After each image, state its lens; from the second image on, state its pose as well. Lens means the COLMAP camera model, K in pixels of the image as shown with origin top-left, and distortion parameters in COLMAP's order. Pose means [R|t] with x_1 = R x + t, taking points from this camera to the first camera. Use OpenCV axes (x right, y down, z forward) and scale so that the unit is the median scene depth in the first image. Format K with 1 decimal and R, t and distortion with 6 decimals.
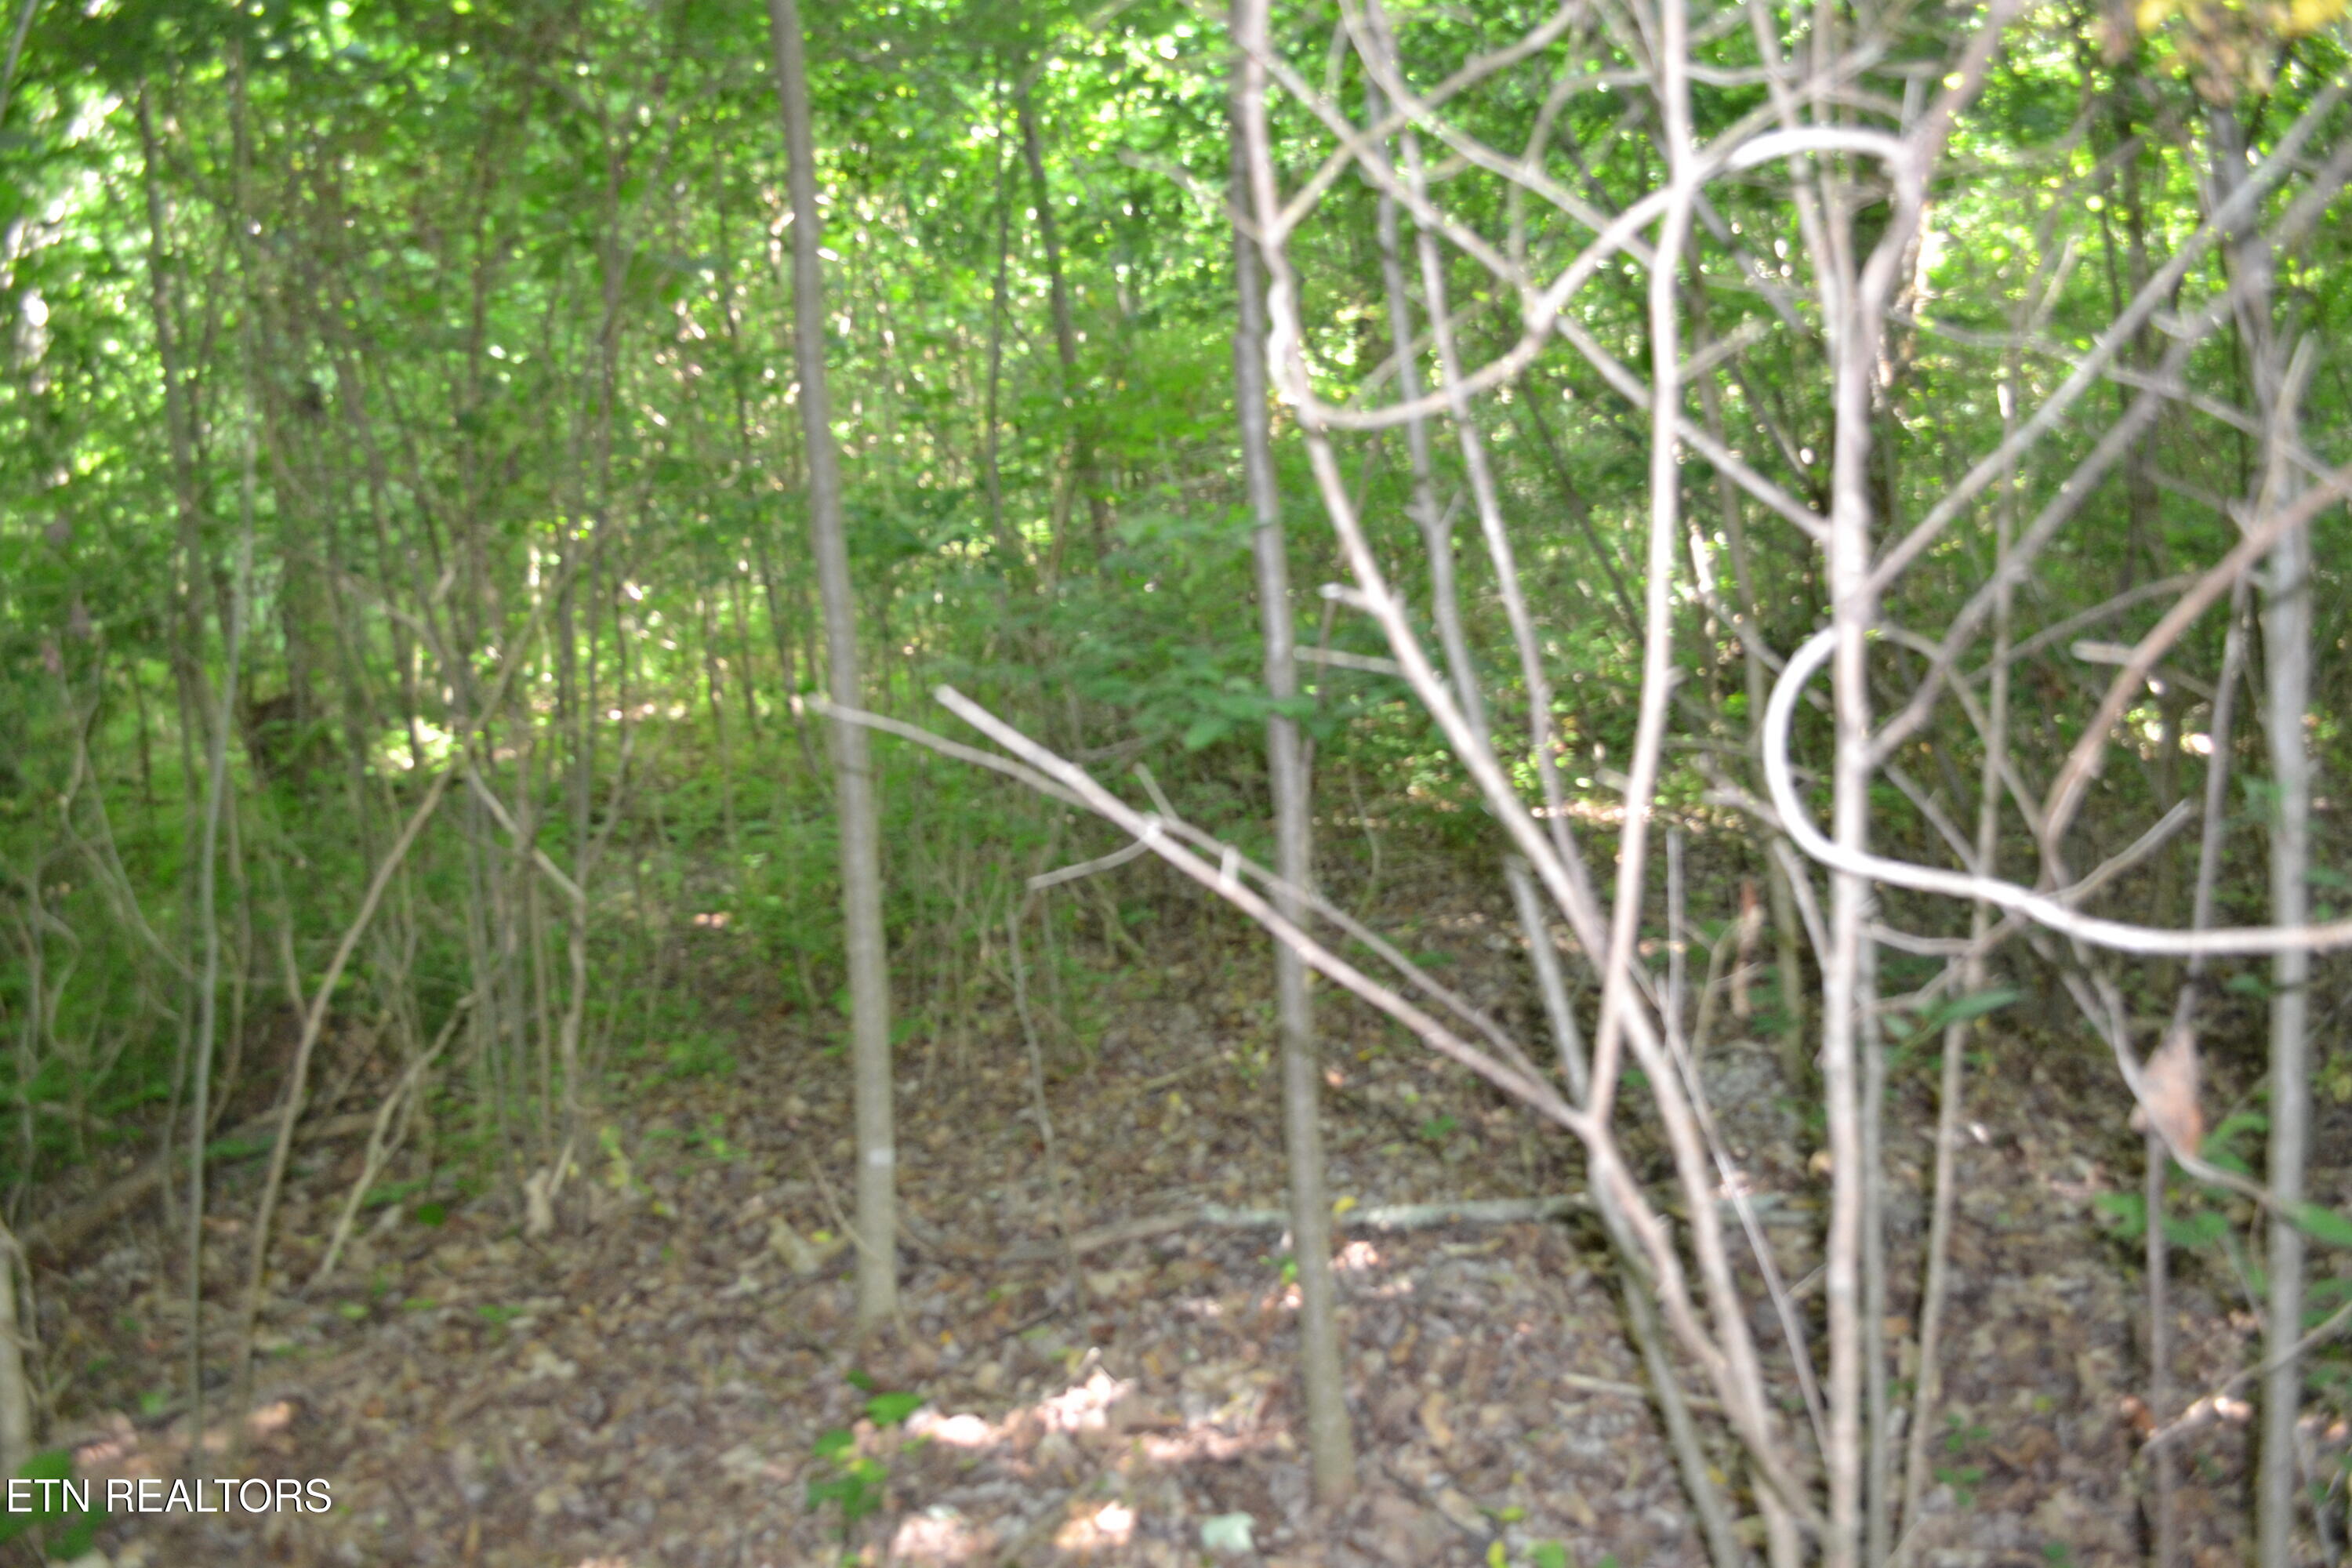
lens RADIAL K [[1908.1, 0, 1183.9], [0, 1908.1, 809.2], [0, 0, 1]] dist [-0.082542, 0.010899]
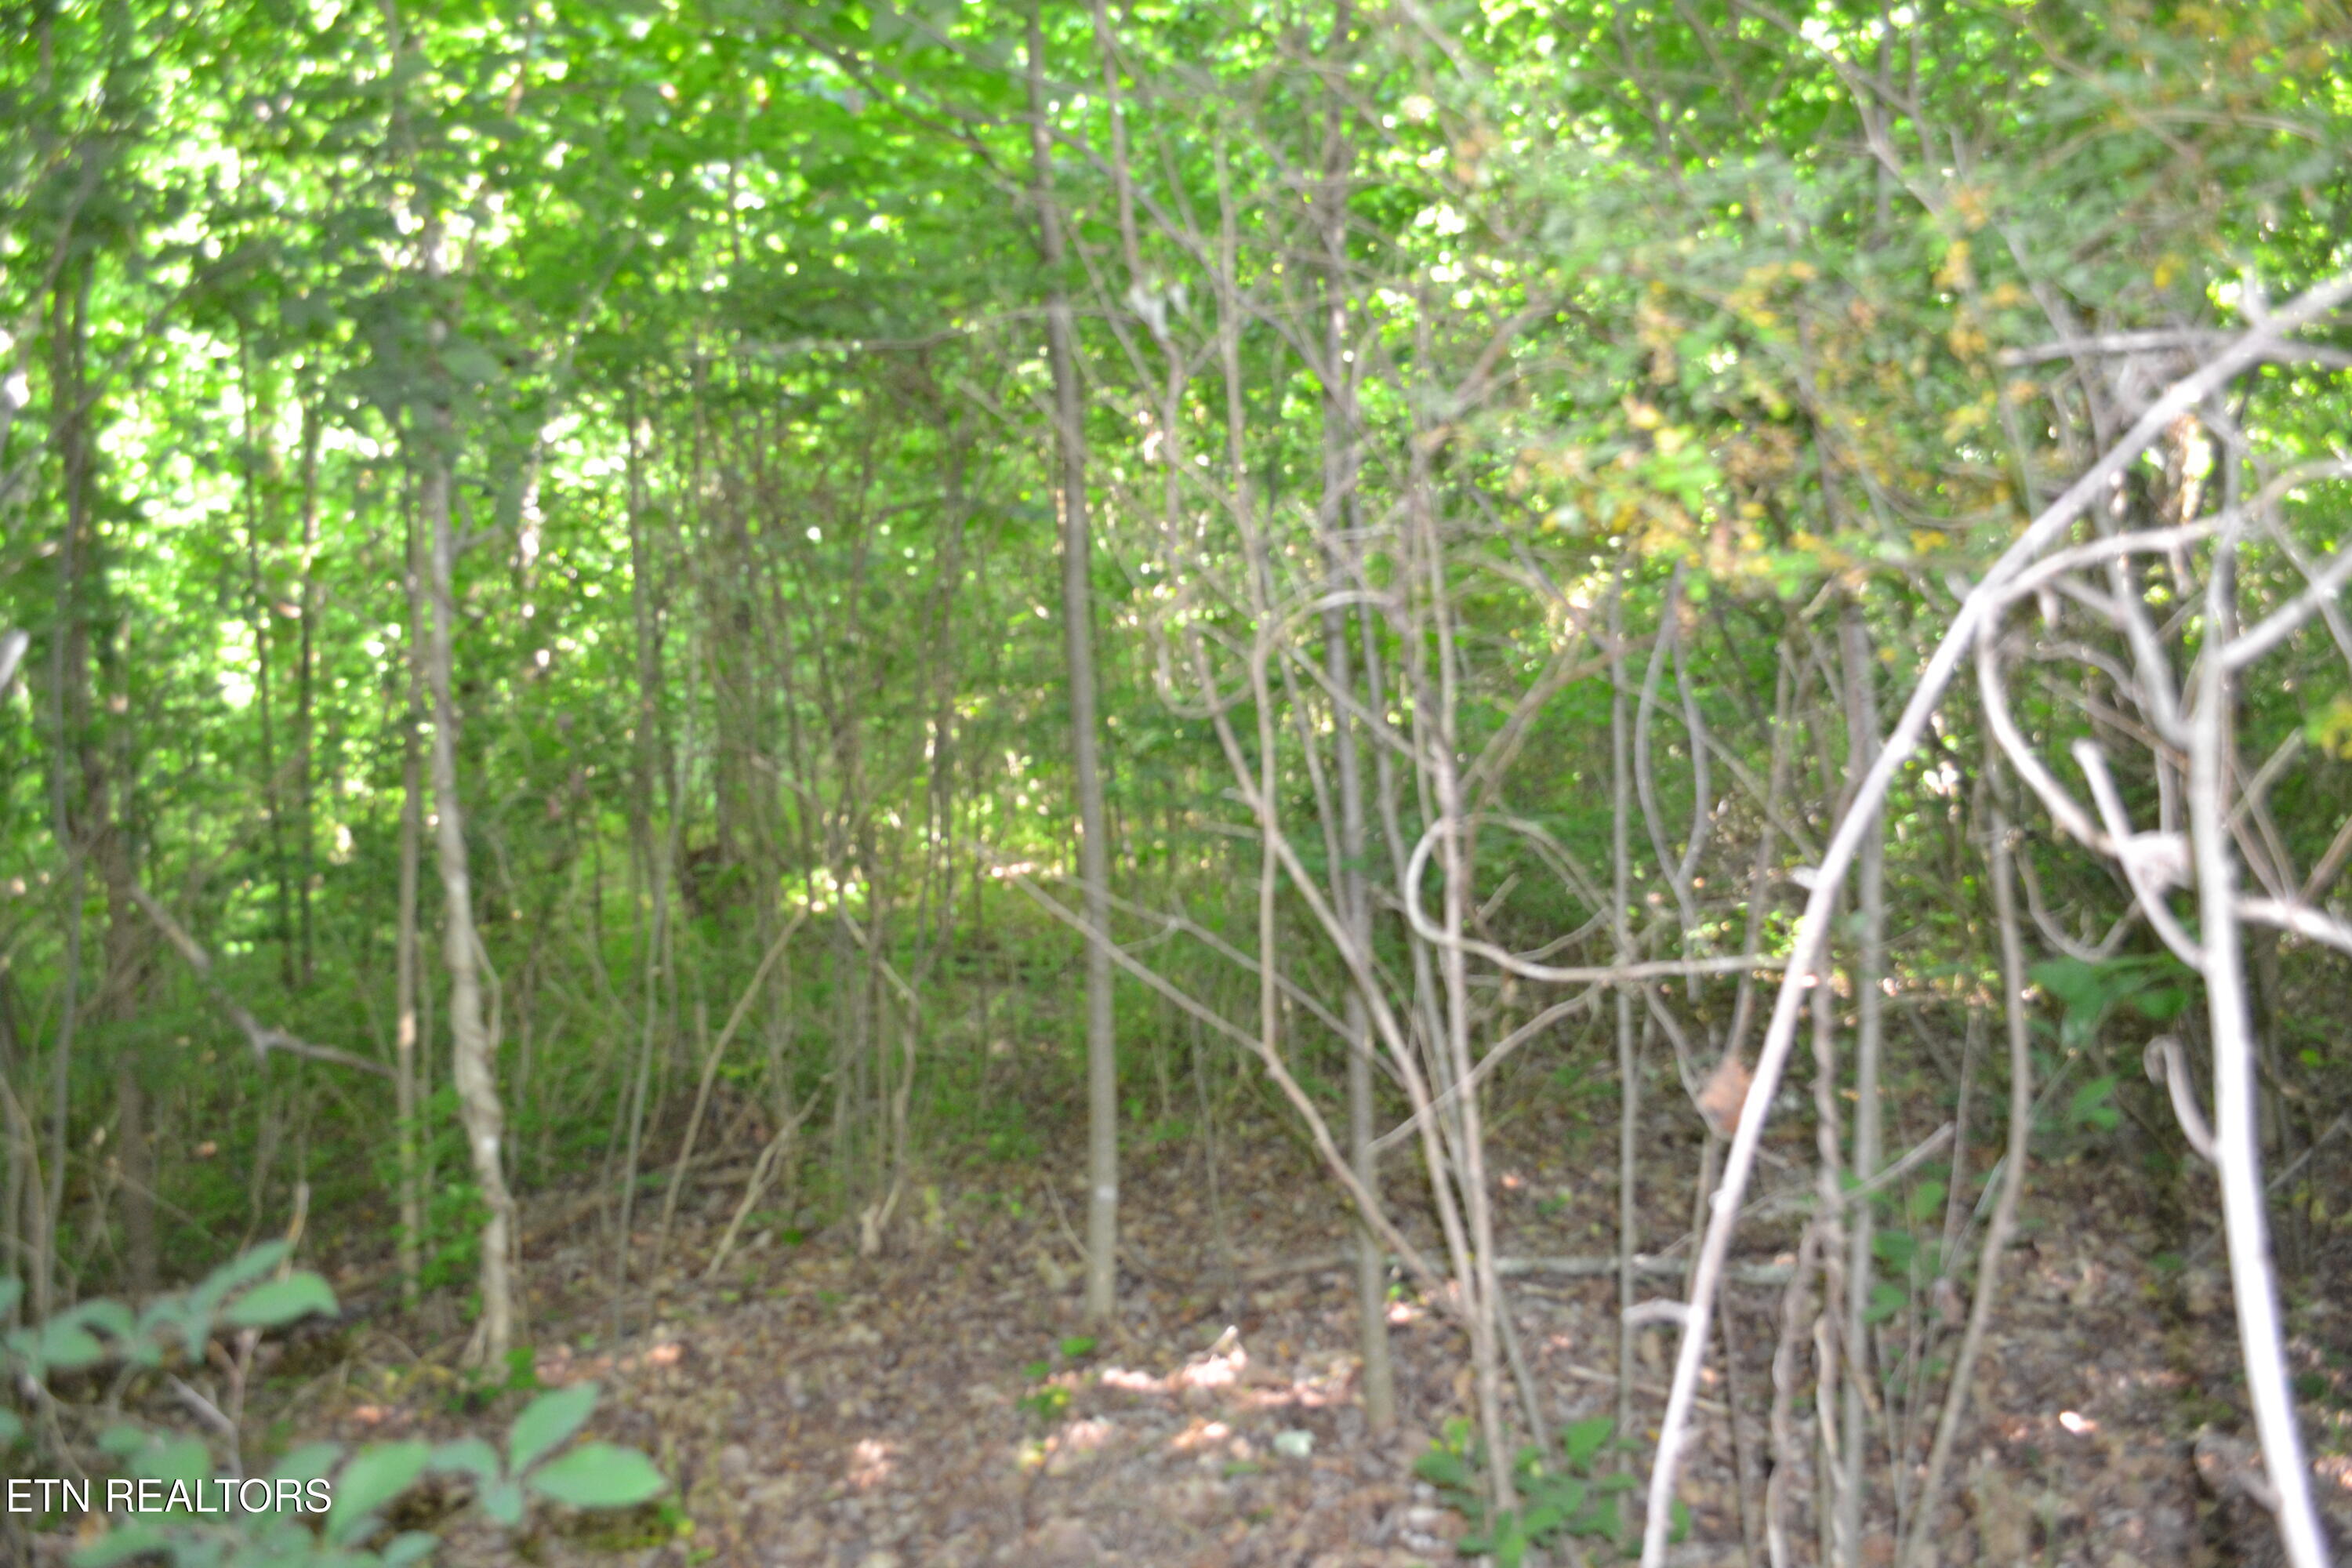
lens RADIAL K [[1908.1, 0, 1169.4], [0, 1908.1, 810.0], [0, 0, 1]] dist [-0.082542, 0.010899]
pose [[0.977129, 0.019865, -0.211720, 0.136391], [-0.038768, 0.995583, -0.085507, 0.021443], [0.209086, 0.091760, 0.973583, -0.272750]]
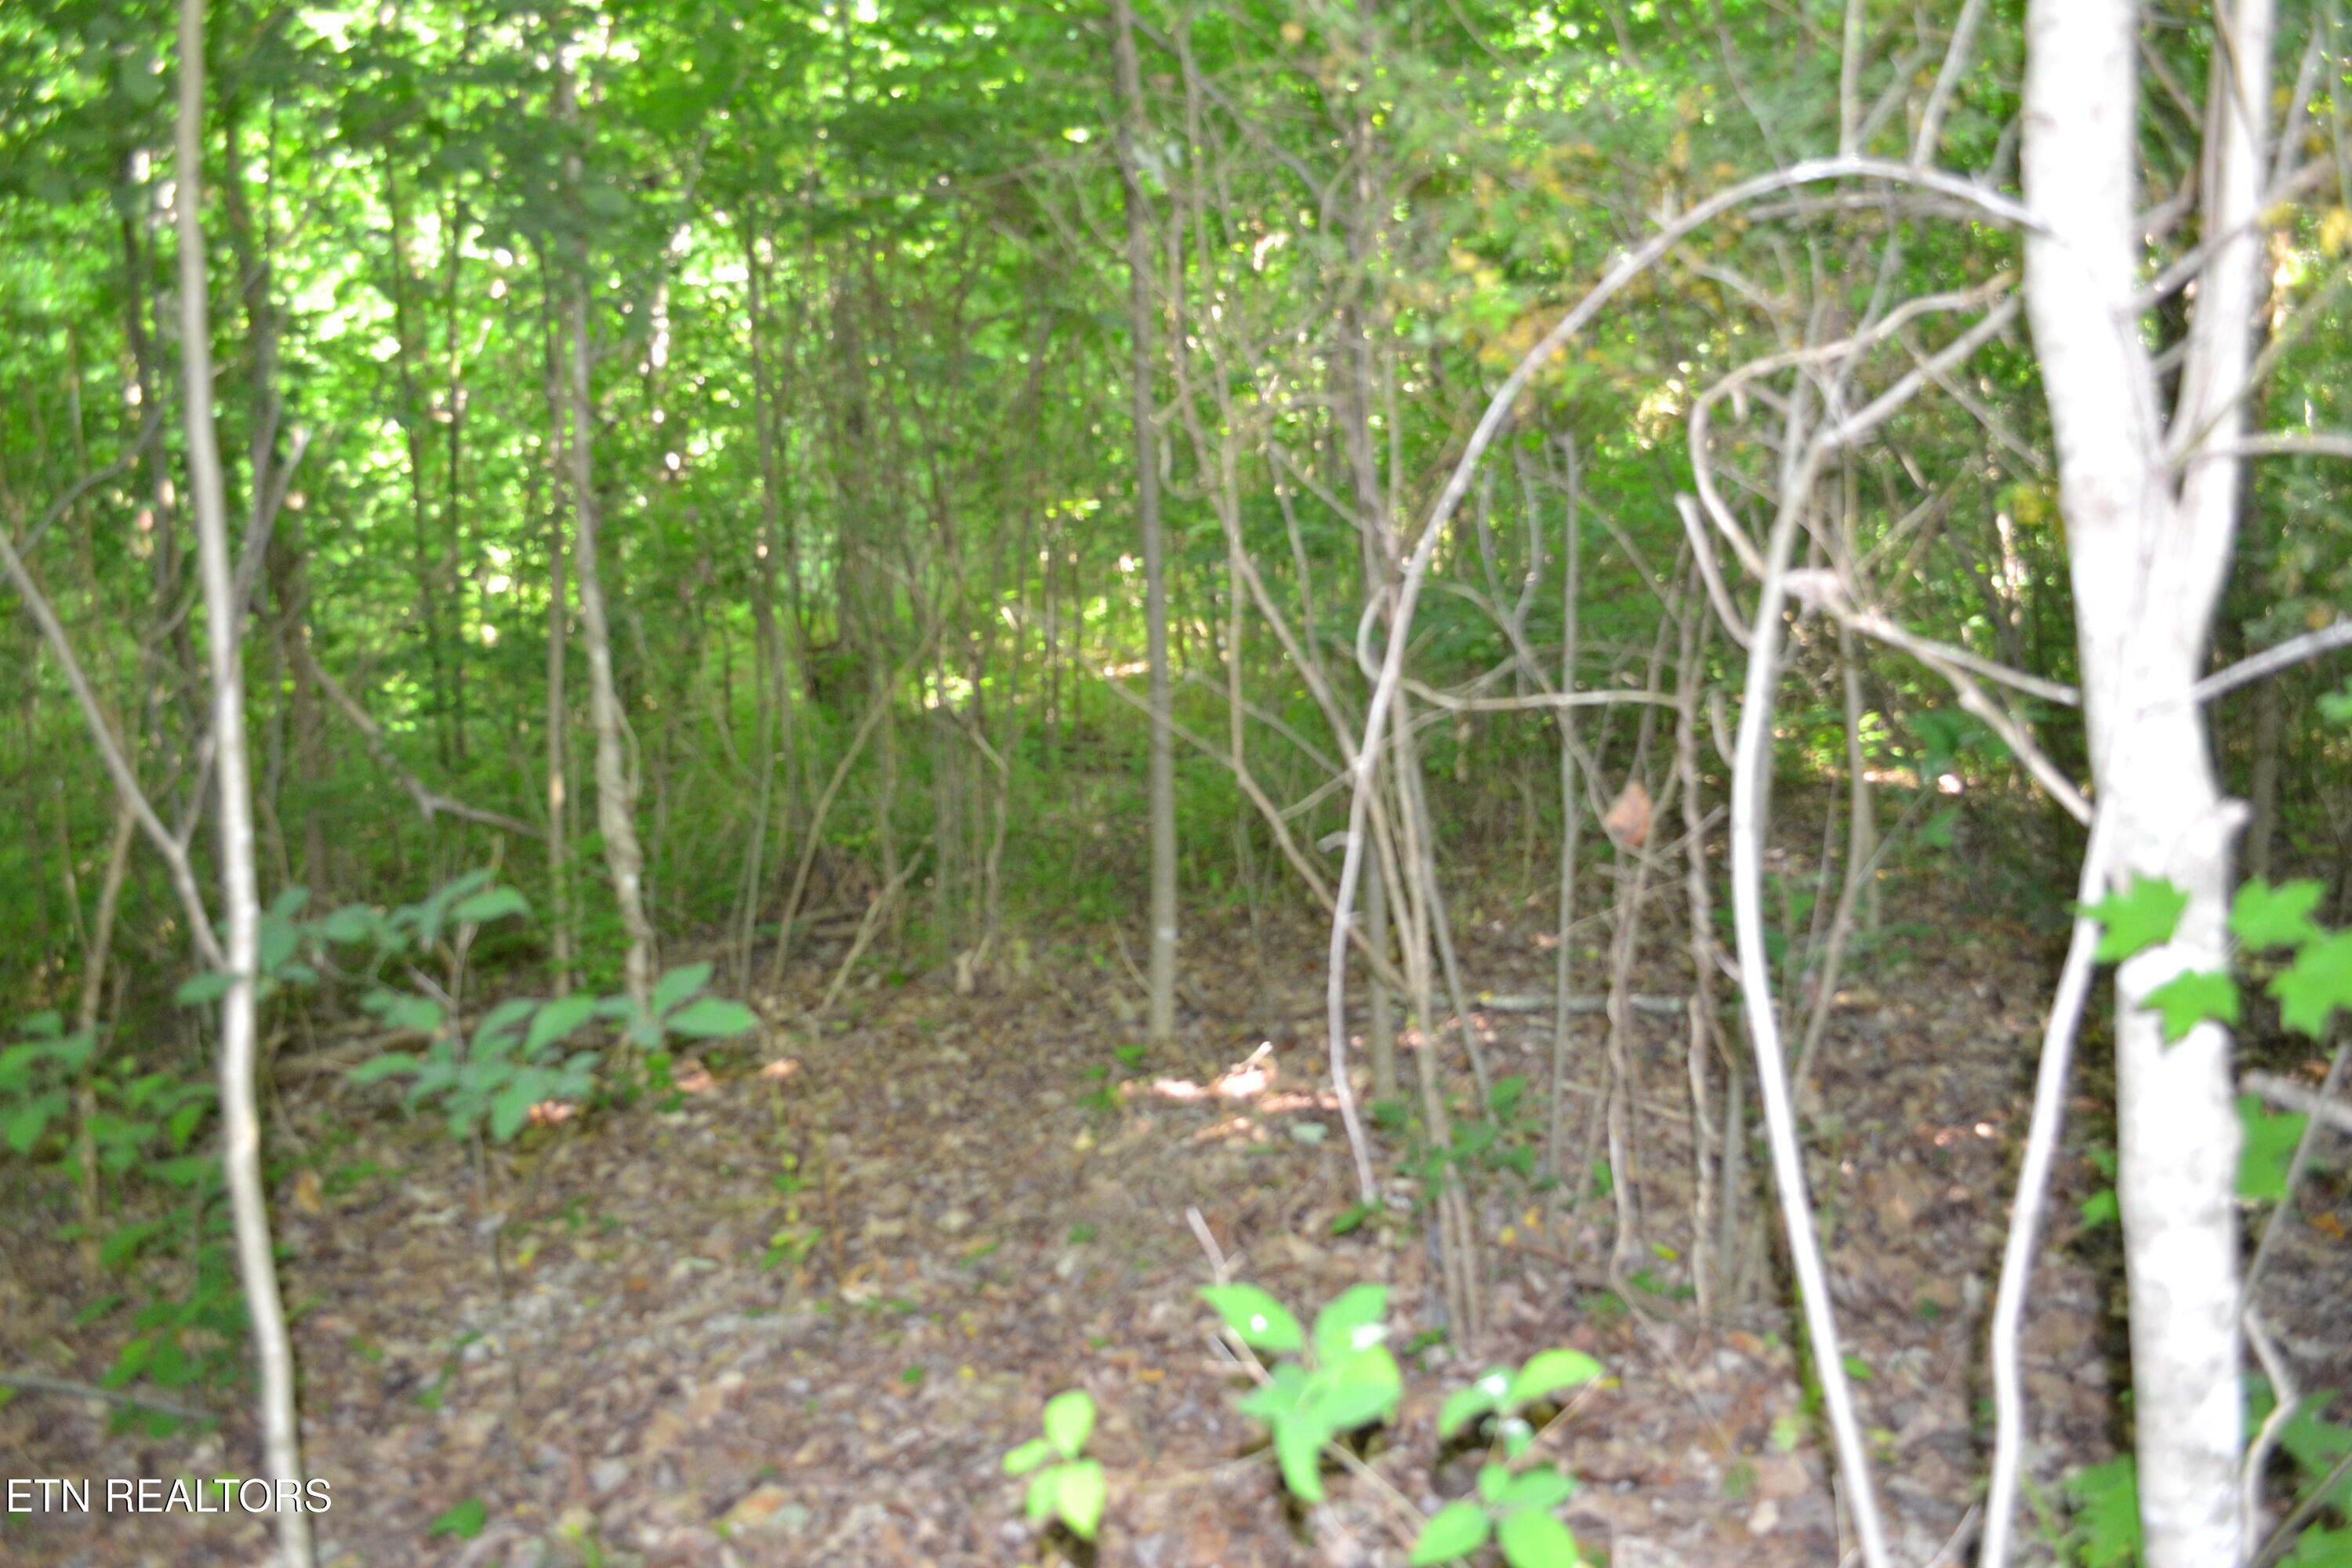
lens RADIAL K [[1908.1, 0, 1160.4], [0, 1908.1, 805.1], [0, 0, 1]] dist [-0.082542, 0.010899]
pose [[0.959415, 0.053831, -0.276814, 0.210999], [-0.051659, 0.998550, 0.015138, 0.047078], [0.277227, -0.000224, 0.960804, -0.392501]]
